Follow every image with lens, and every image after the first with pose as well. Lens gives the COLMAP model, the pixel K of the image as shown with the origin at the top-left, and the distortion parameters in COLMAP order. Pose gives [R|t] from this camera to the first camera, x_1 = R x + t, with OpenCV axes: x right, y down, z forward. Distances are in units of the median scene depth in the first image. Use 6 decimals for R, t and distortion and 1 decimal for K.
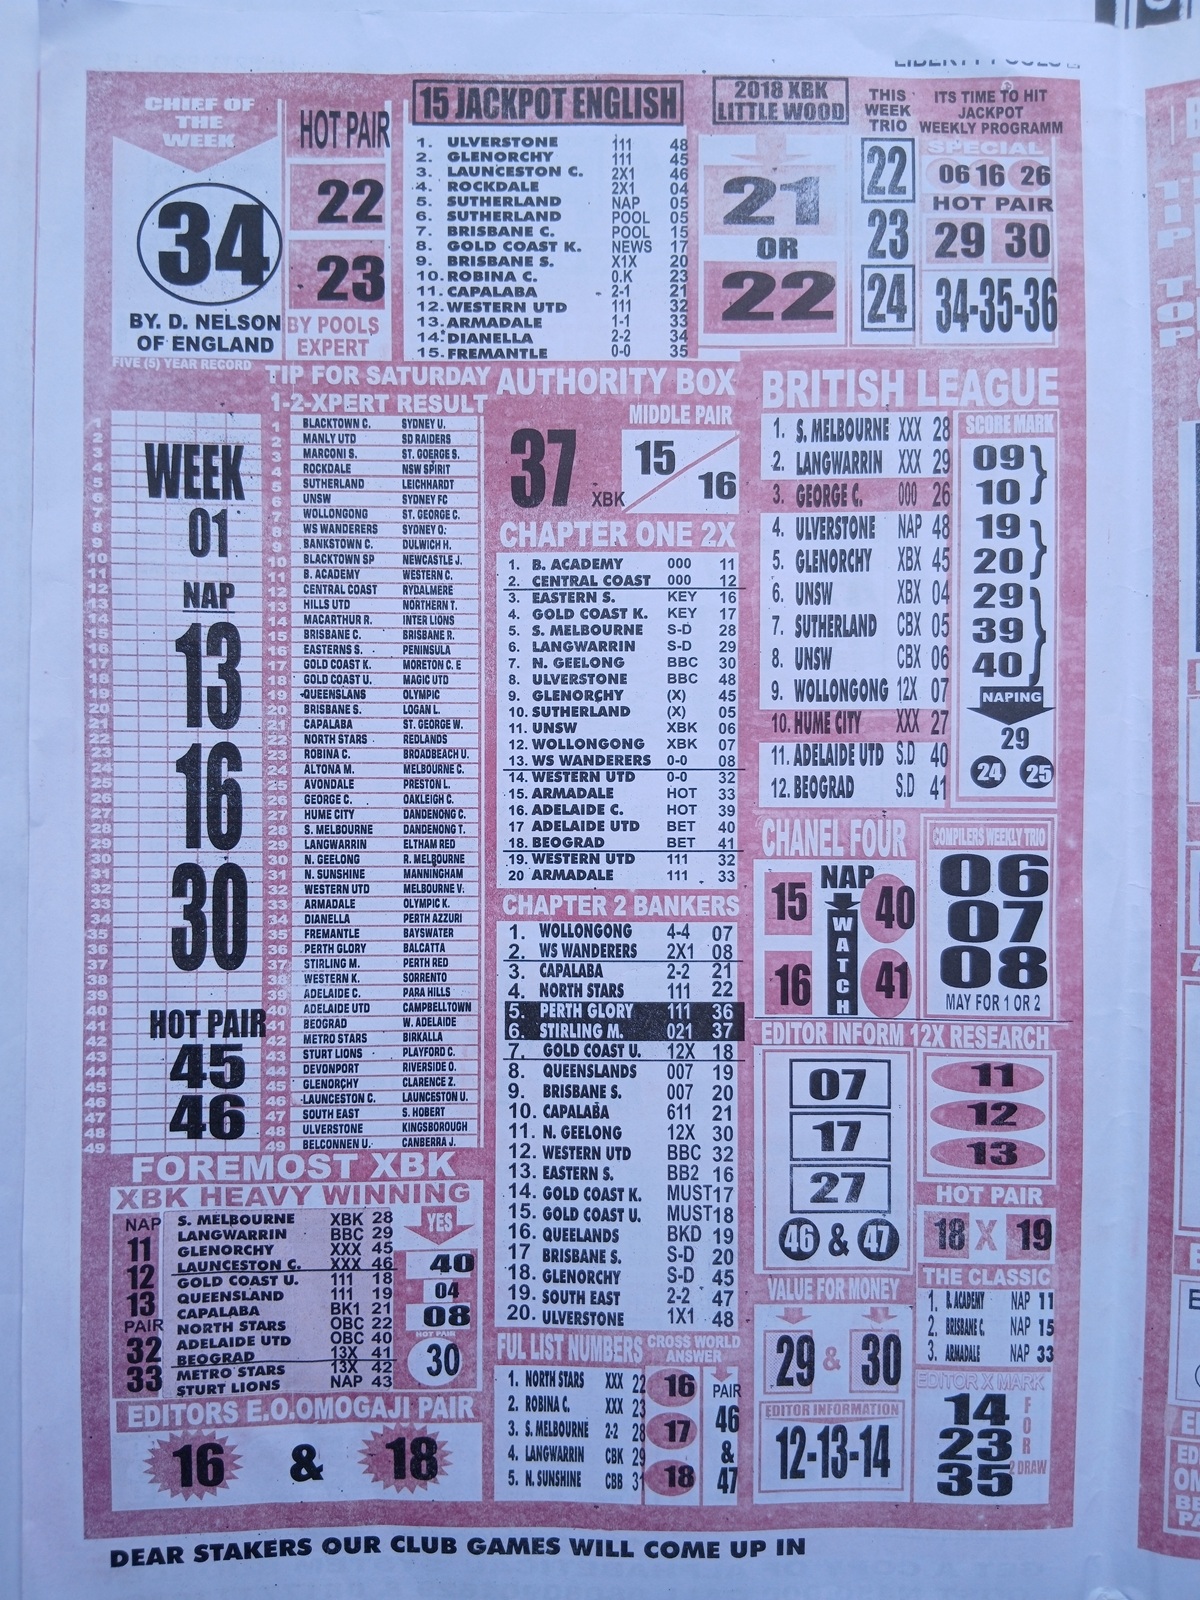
lens RADIAL K [[1213.2, 0, 598.9], [0, 1213.2, 800.1], [0, 0, 1]] dist [0.058554, -0.015048]
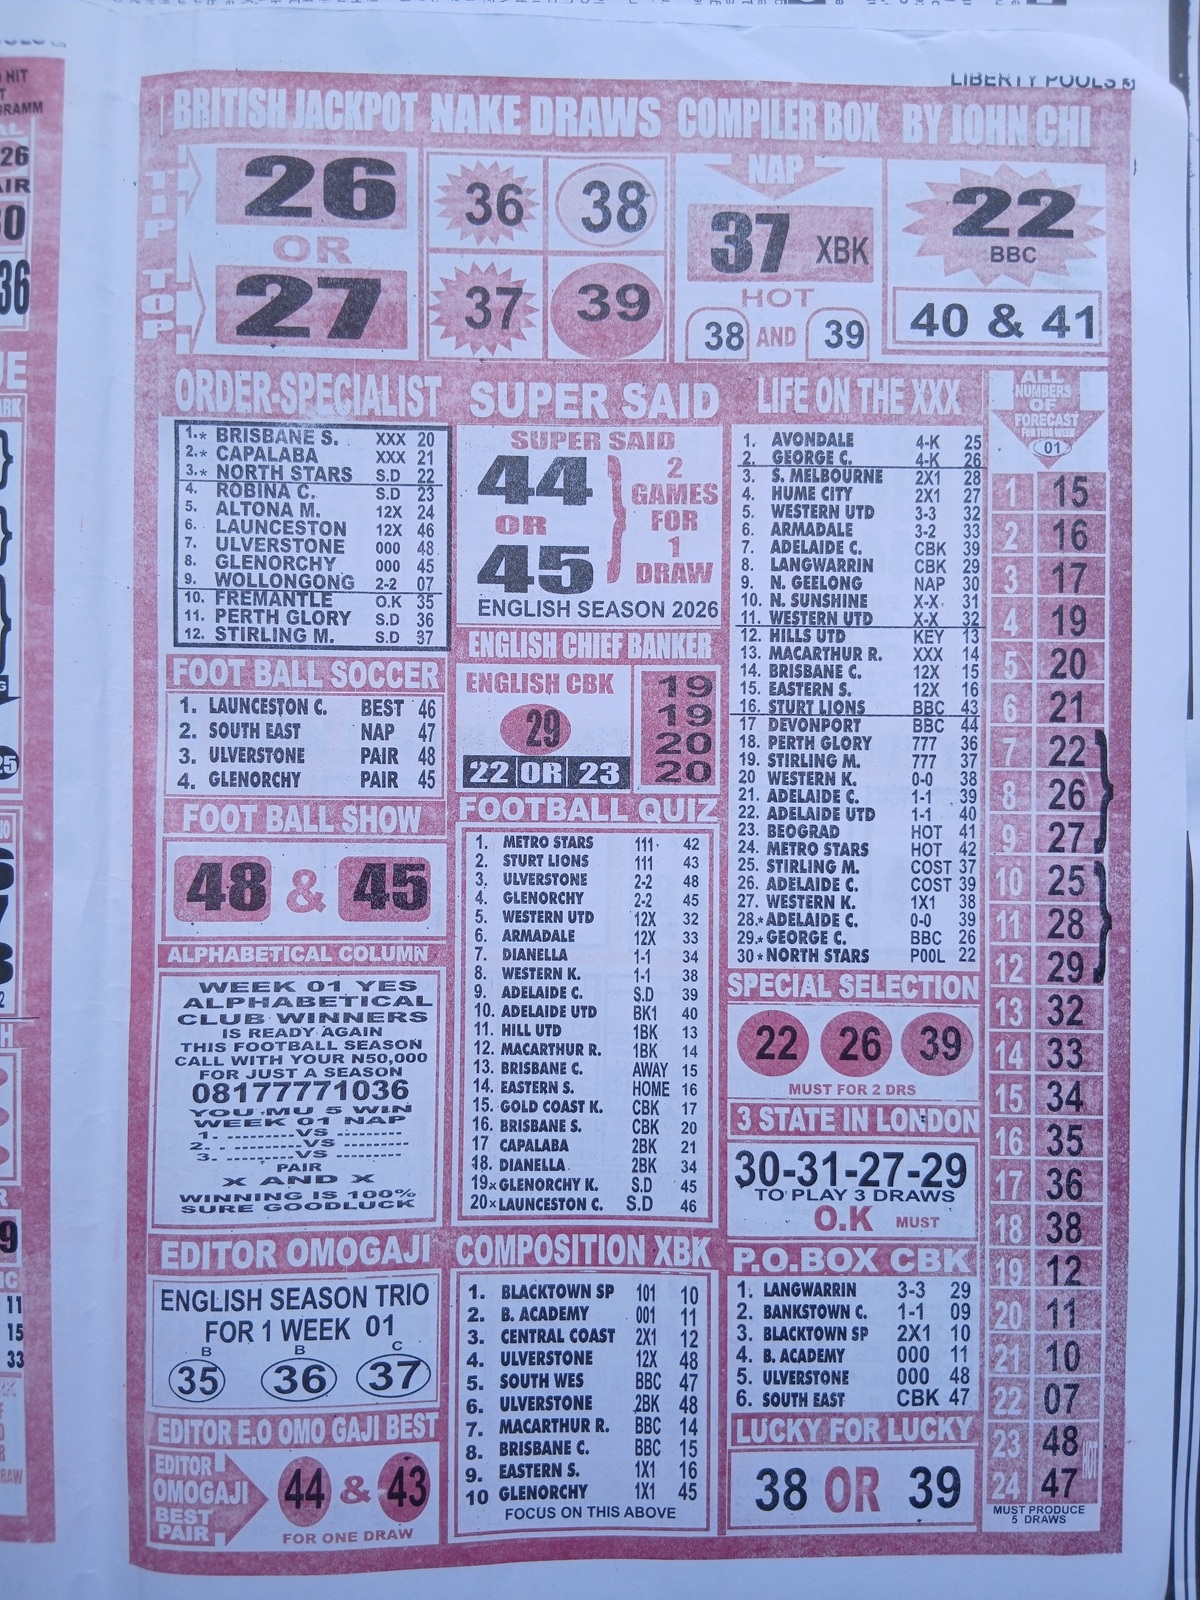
lens RADIAL K [[1213.2, 0, 598.9], [0, 1213.2, 801.9], [0, 0, 1]] dist [0.058554, -0.015048]
pose [[0.999380, 0.021488, 0.027891, 0.799402], [-0.021270, 0.999741, -0.008081, 0.006302], [-0.028058, 0.007483, 0.999578, 0.004429]]
